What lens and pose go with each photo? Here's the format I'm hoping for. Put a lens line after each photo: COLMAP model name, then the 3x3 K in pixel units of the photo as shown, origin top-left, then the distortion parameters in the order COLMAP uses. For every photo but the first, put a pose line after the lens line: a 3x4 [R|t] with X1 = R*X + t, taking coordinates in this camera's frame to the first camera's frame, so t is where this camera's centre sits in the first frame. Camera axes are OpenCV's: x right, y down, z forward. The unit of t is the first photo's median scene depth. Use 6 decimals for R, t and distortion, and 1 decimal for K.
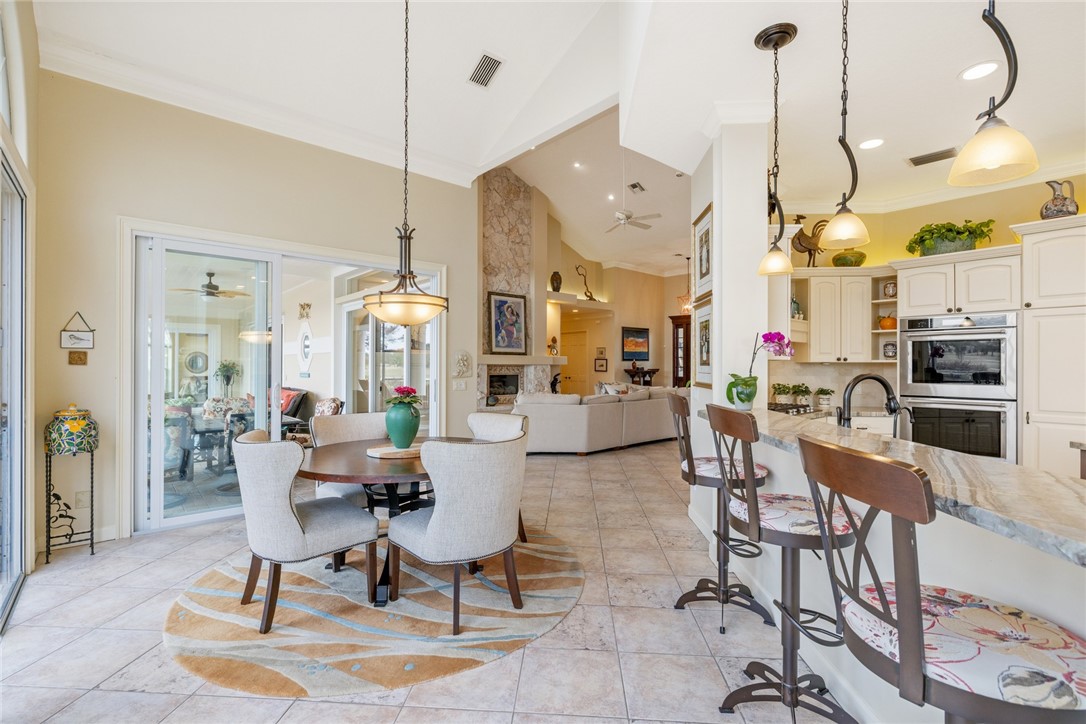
lens RADIAL K [[483.2, 0, 543.0], [0, 483.2, 362.0], [0, 0, 1]] dist [-0.003477, -0.000403]
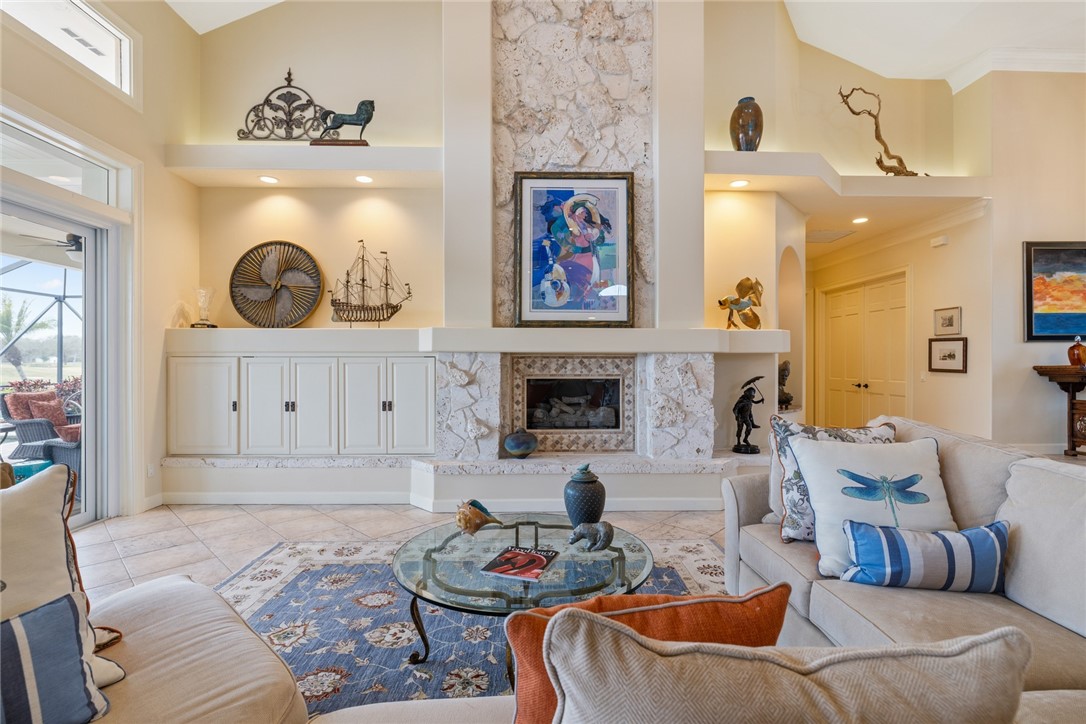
lens RADIAL K [[483.2, 0, 543.0], [0, 483.2, 362.0], [0, 0, 1]] dist [-0.003477, -0.000403]
pose [[0.768069, -0.003285, -0.640359, 0.154319], [0.006767, 0.999973, 0.002987, 0.011099], [0.640331, -0.006628, 0.768070, 0.669977]]
